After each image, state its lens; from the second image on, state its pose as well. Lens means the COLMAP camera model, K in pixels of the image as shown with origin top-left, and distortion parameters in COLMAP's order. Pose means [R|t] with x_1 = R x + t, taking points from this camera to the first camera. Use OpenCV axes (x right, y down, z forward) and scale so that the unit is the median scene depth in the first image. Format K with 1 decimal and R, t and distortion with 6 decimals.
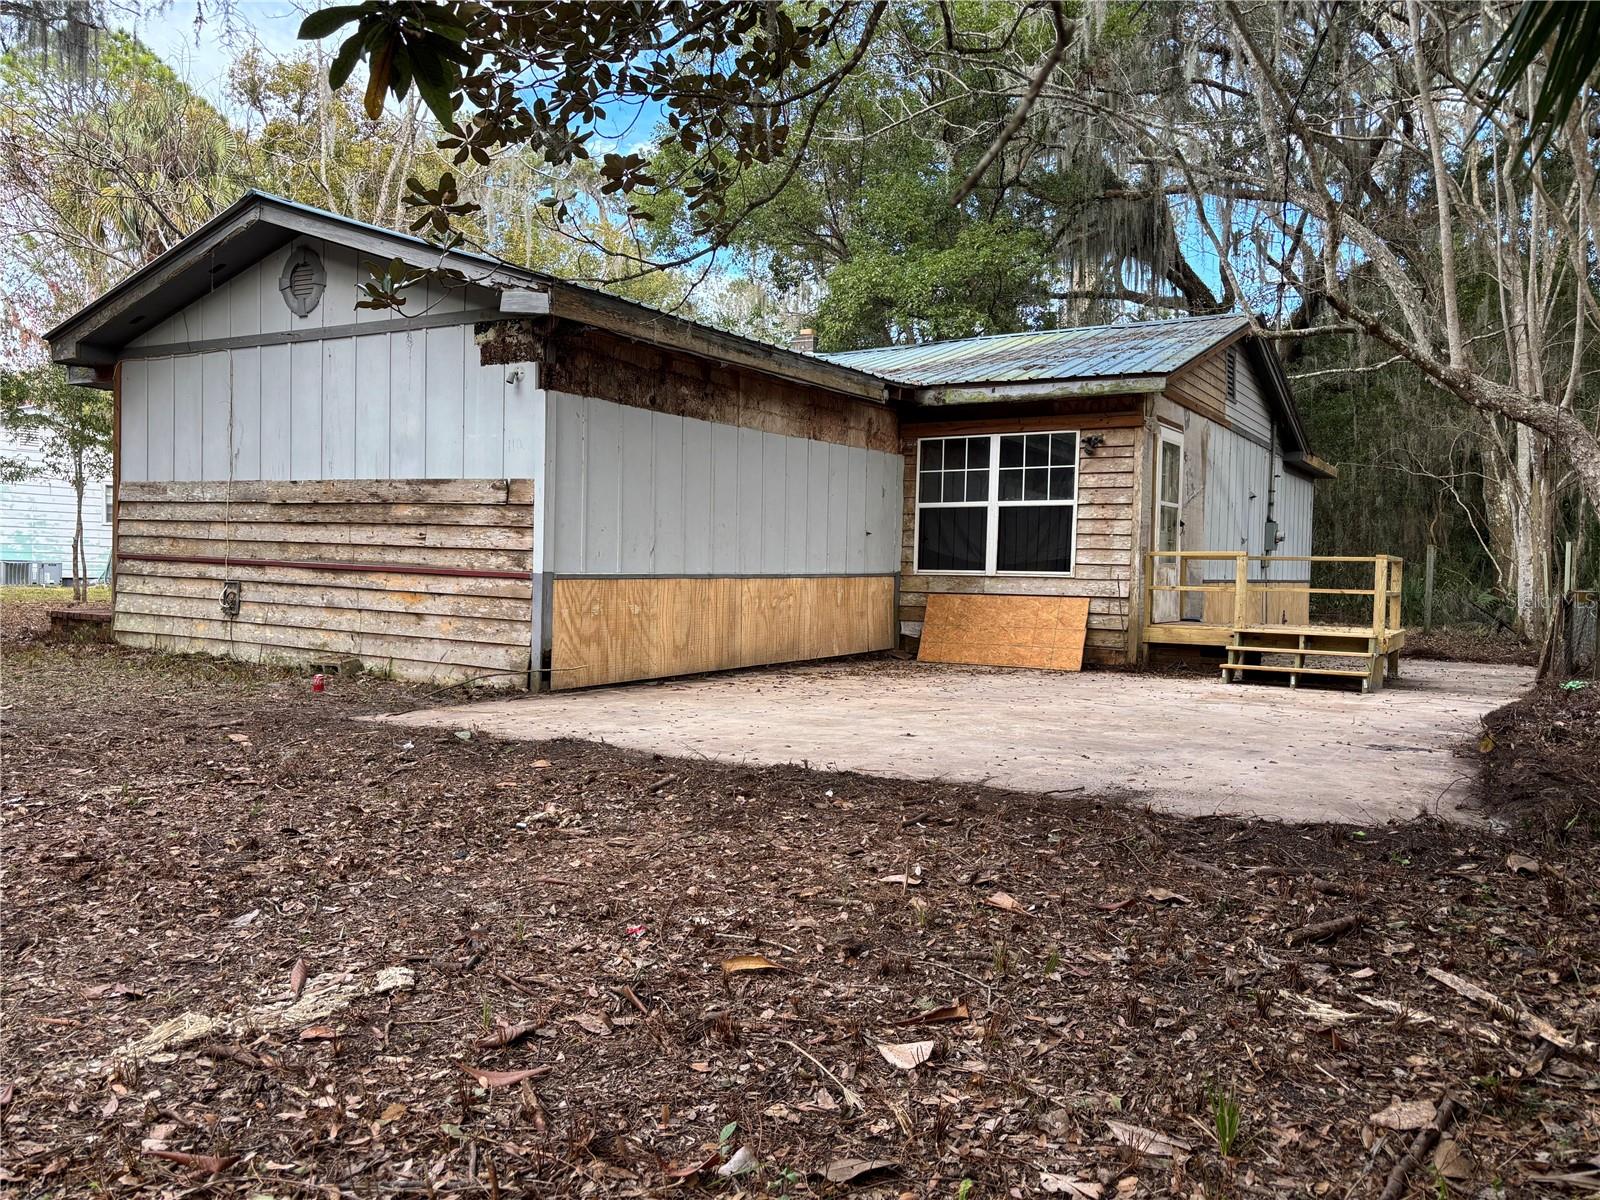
lens RADIAL K [[1175.6, 0, 793.9], [0, 1175.6, 597.7], [0, 0, 1]] dist [0.064513, -0.054620]
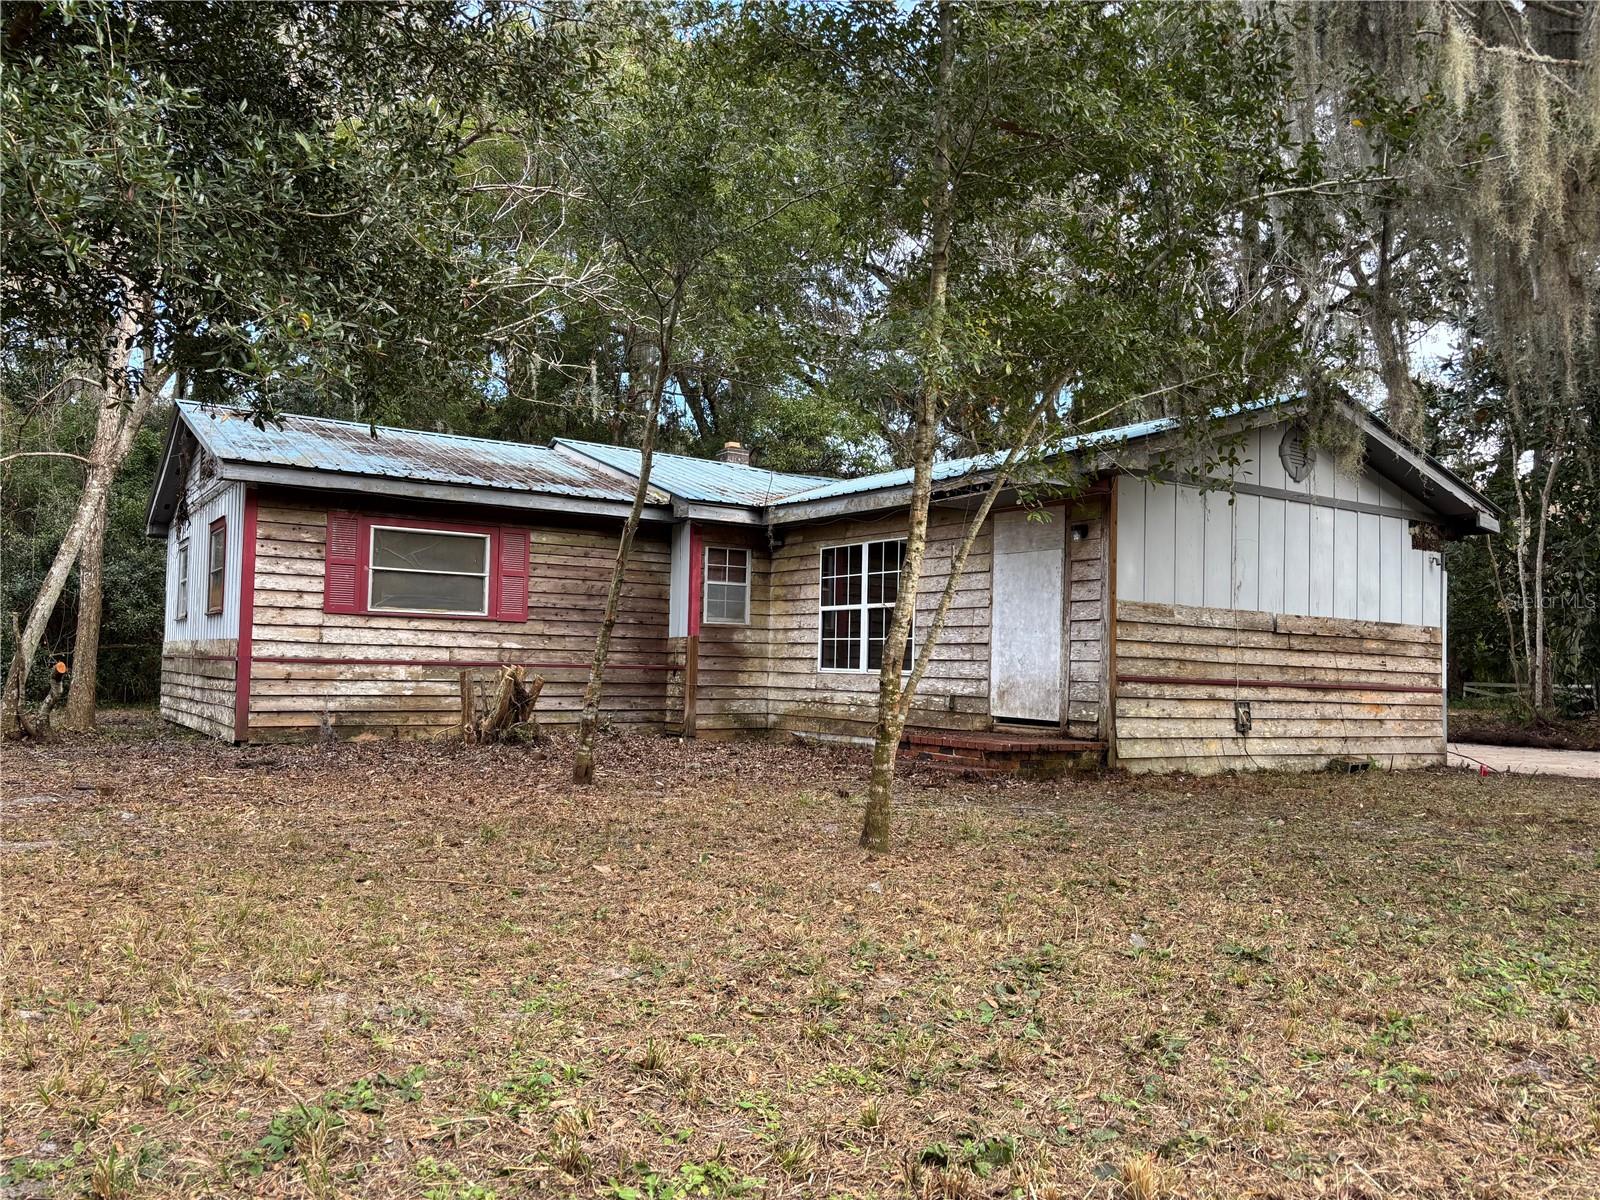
lens RADIAL K [[1175.6, 0, 793.9], [0, 1175.6, 597.7], [0, 0, 1]] dist [0.064513, -0.054620]
pose [[0.425677, 0.032545, 0.904290, -1.712311], [0.006761, 0.999211, -0.039144, -0.072088], [-0.904850, 0.022777, 0.425121, 0.941772]]
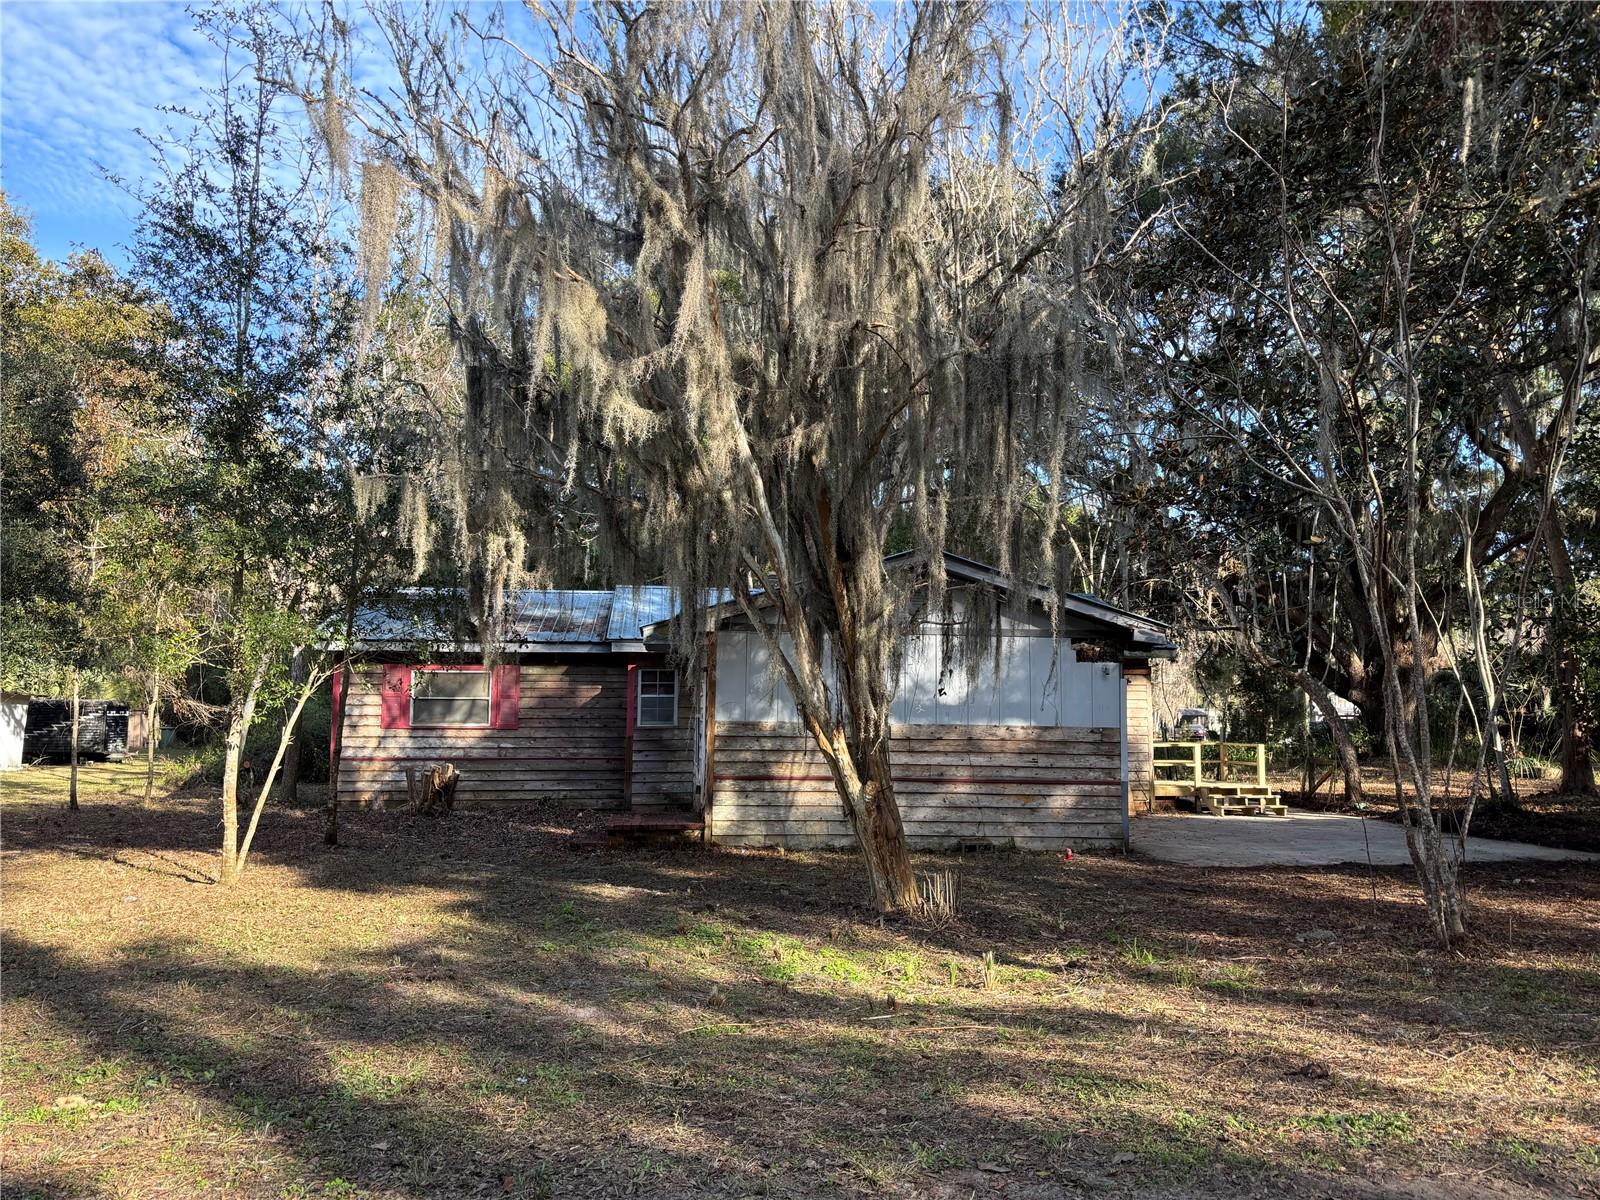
lens RADIAL K [[1175.6, 0, 793.9], [0, 1175.6, 597.7], [0, 0, 1]] dist [0.064513, -0.054620]
pose [[0.782703, 0.036542, 0.621322, -1.481346], [0.027579, 0.995258, -0.093277, -0.122777], [-0.621784, 0.090144, 0.777984, -0.094628]]
